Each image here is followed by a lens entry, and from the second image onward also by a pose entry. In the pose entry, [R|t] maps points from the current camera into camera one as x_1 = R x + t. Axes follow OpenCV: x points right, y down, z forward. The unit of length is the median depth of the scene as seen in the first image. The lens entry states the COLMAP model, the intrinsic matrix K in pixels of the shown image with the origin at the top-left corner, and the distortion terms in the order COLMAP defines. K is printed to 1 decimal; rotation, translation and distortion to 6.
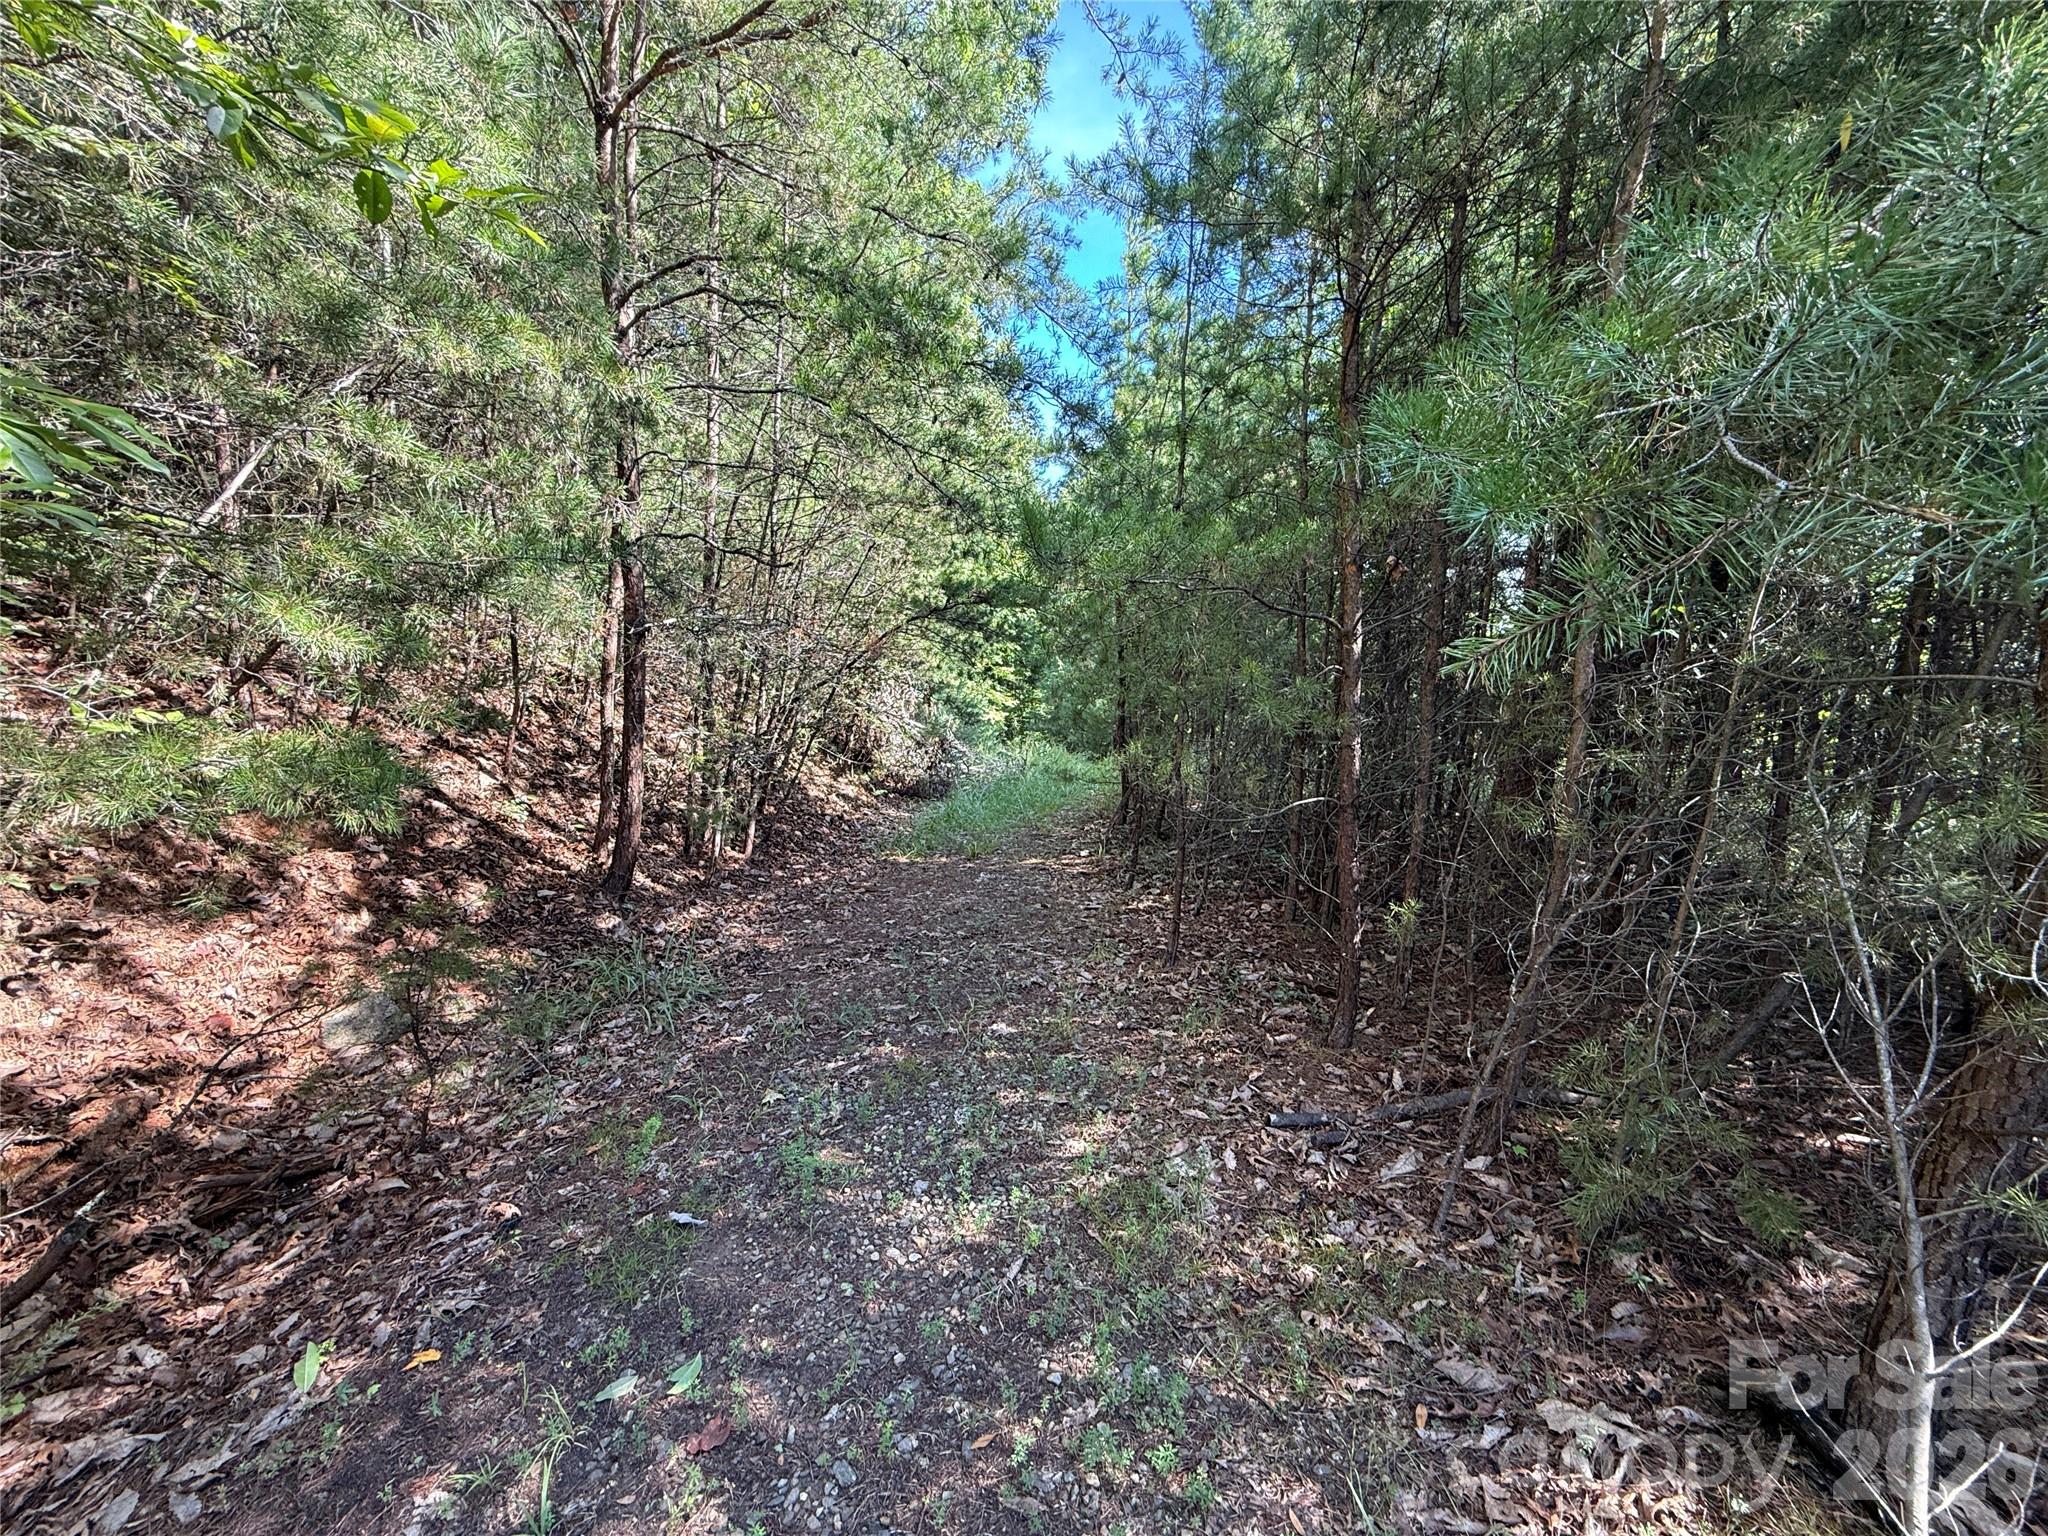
lens RADIAL K [[812.9, 0, 1027.1], [0, 812.9, 766.3], [0, 0, 1]] dist [0.004189, 0.000297]
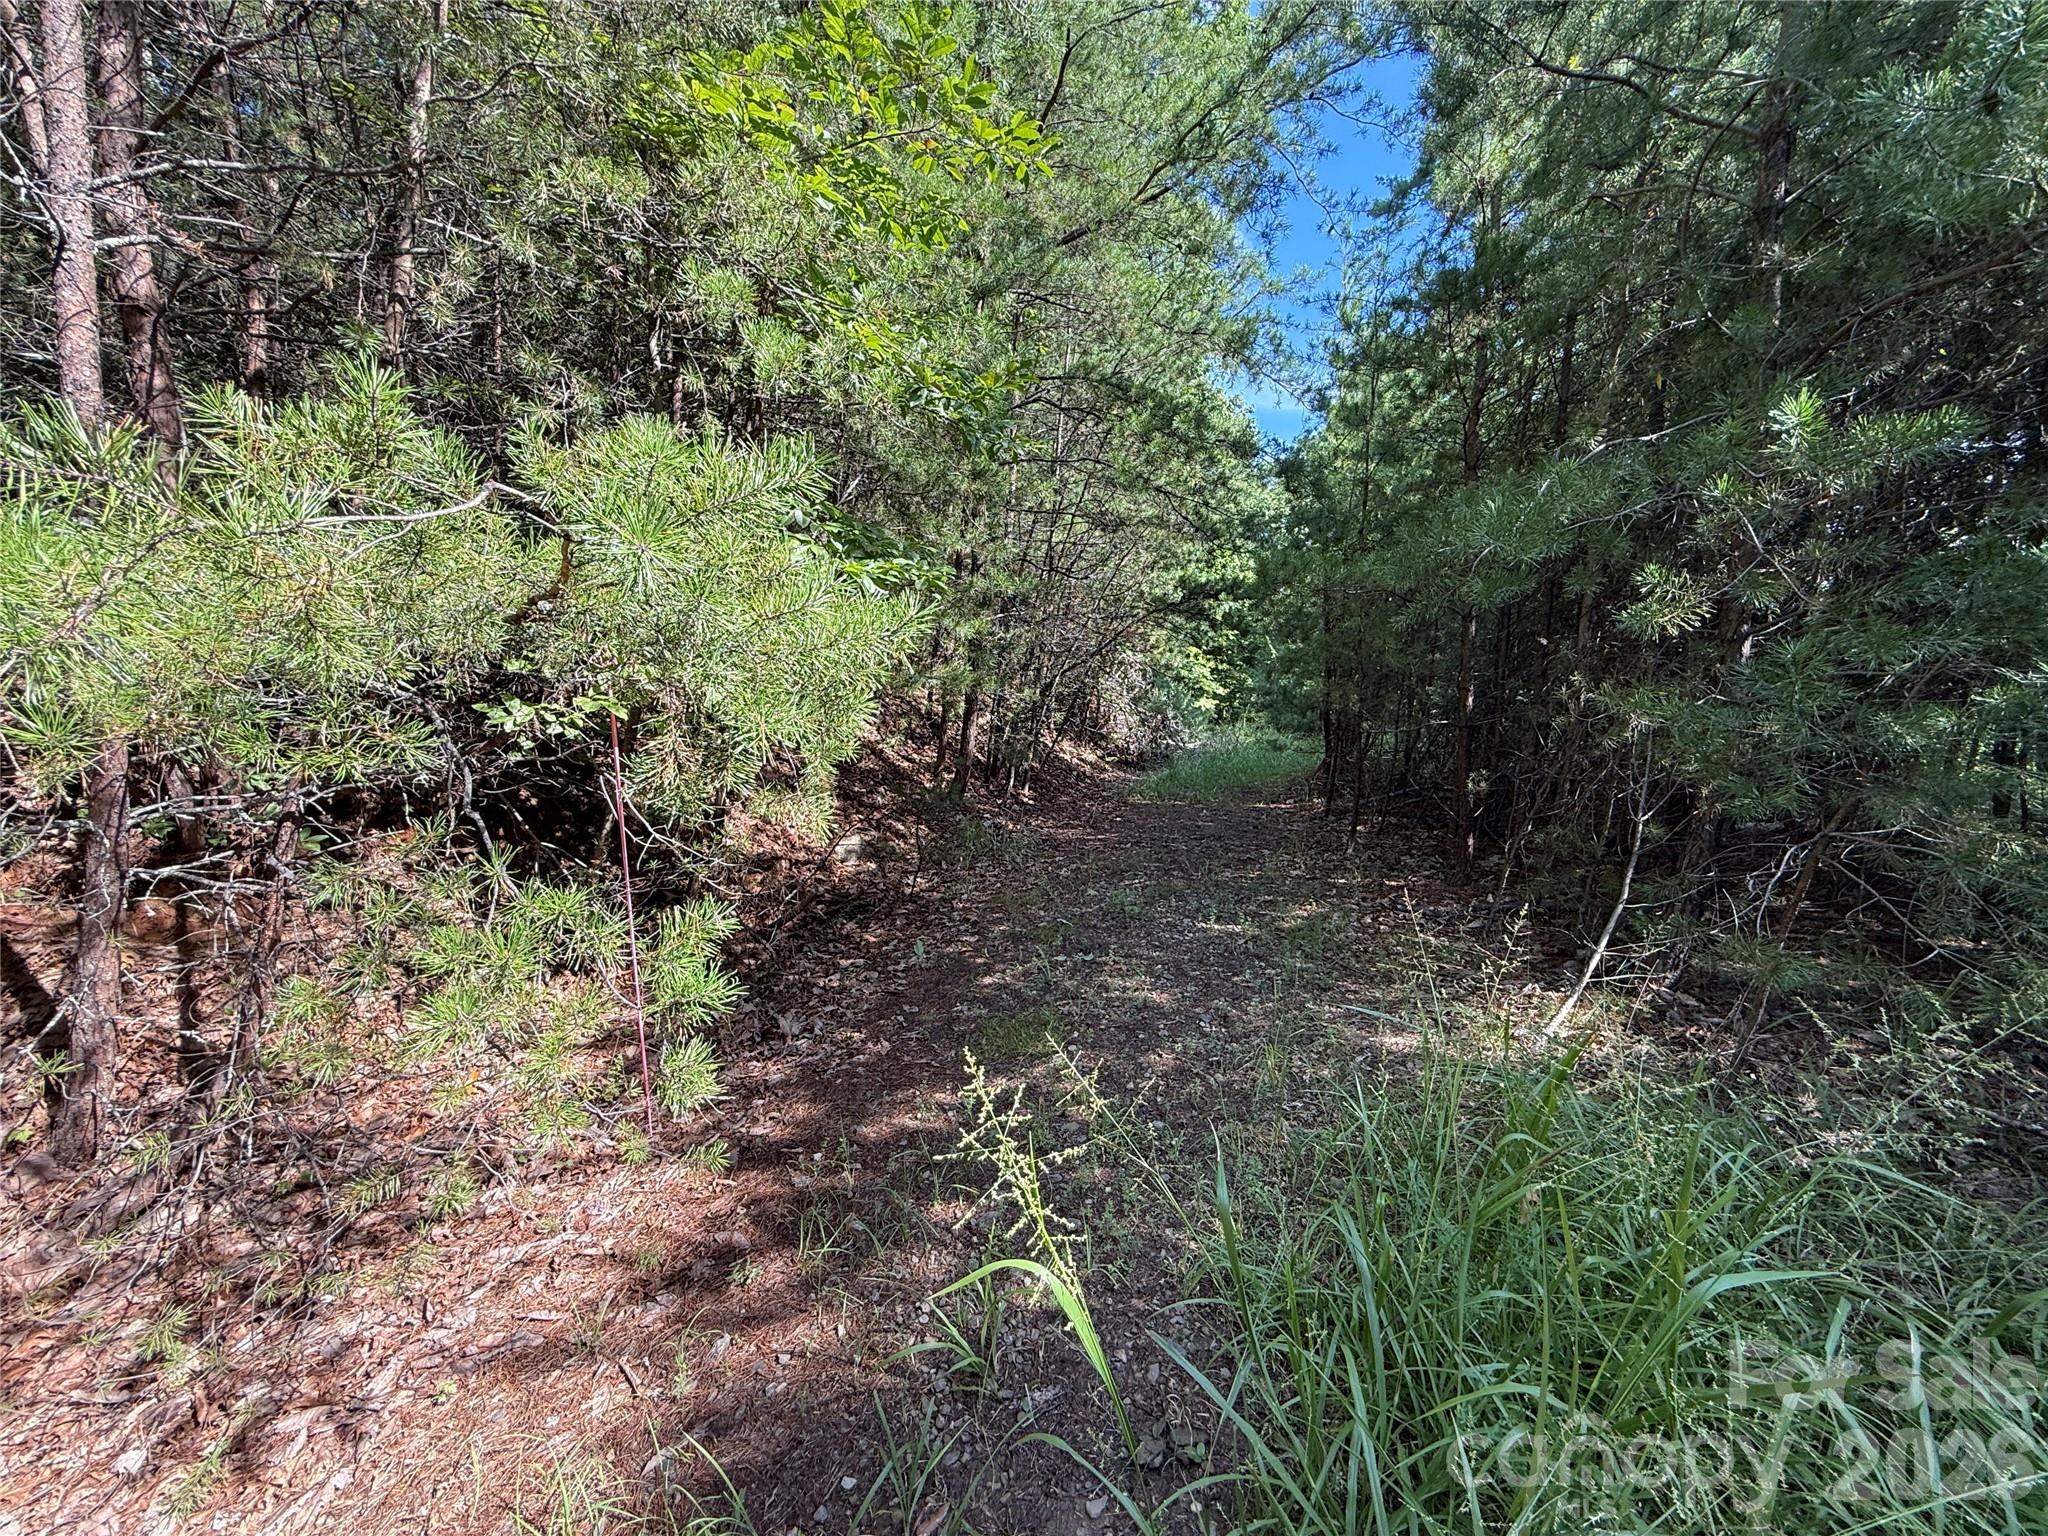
lens RADIAL K [[812.9, 0, 1024.4], [0, 812.9, 773.7], [0, 0, 1]] dist [0.004189, 0.000297]
pose [[0.967968, 0.021554, -0.250145, -0.011277], [-0.016657, 0.999626, 0.021677, 0.038314], [0.250519, -0.016816, 0.967966, -0.235980]]
